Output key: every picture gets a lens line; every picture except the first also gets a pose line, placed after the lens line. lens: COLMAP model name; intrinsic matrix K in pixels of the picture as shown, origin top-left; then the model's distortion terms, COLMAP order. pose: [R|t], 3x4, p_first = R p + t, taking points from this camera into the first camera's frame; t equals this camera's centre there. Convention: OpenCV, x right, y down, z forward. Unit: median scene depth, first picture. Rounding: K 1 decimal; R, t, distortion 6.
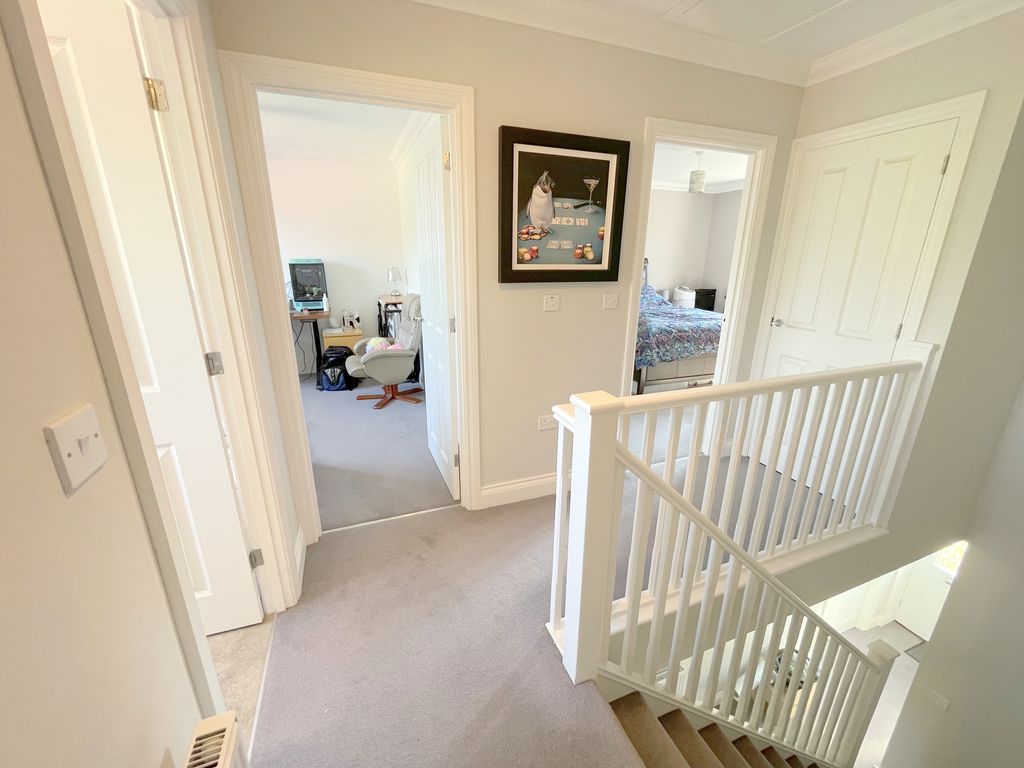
lens RADIAL K [[417.3, 0, 519.5], [0, 417.3, 384.6], [0, 0, 1]] dist [-0.002610, -0.000004]
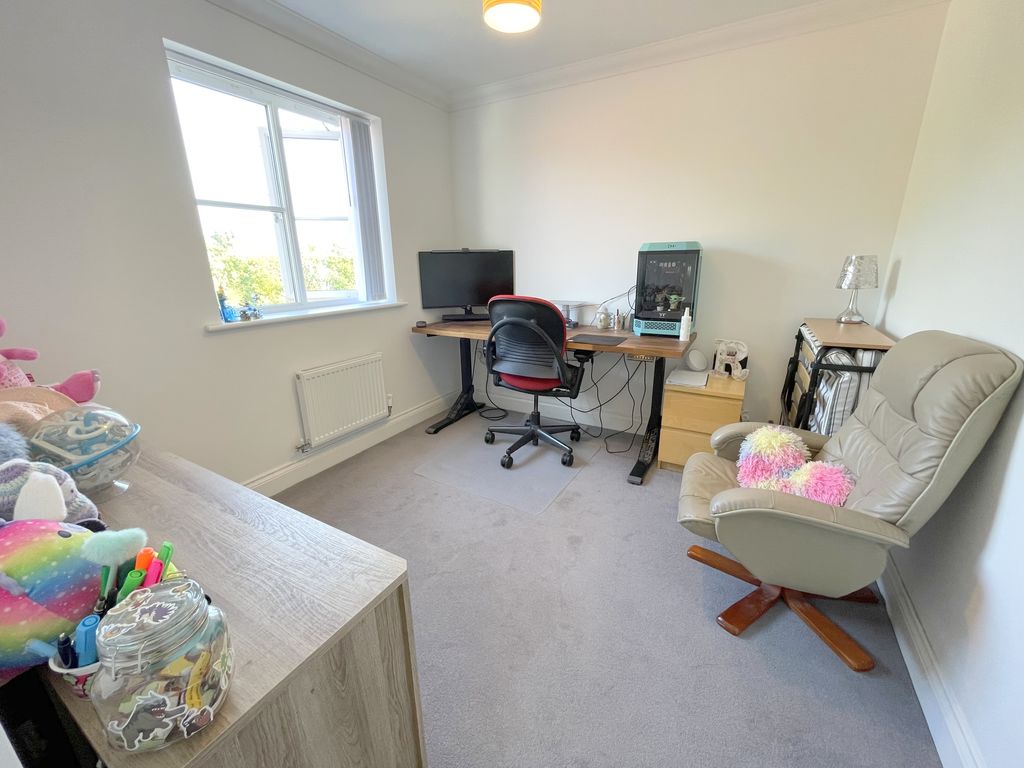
lens RADIAL K [[417.3, 0, 511.5], [0, 417.3, 384.6], [0, 0, 1]] dist [-0.002610, -0.000004]
pose [[0.623894, 0.209231, -0.752980, -0.194119], [-0.212304, 0.972637, 0.094360, -0.128556], [0.752119, 0.100990, 0.651243, 0.507673]]
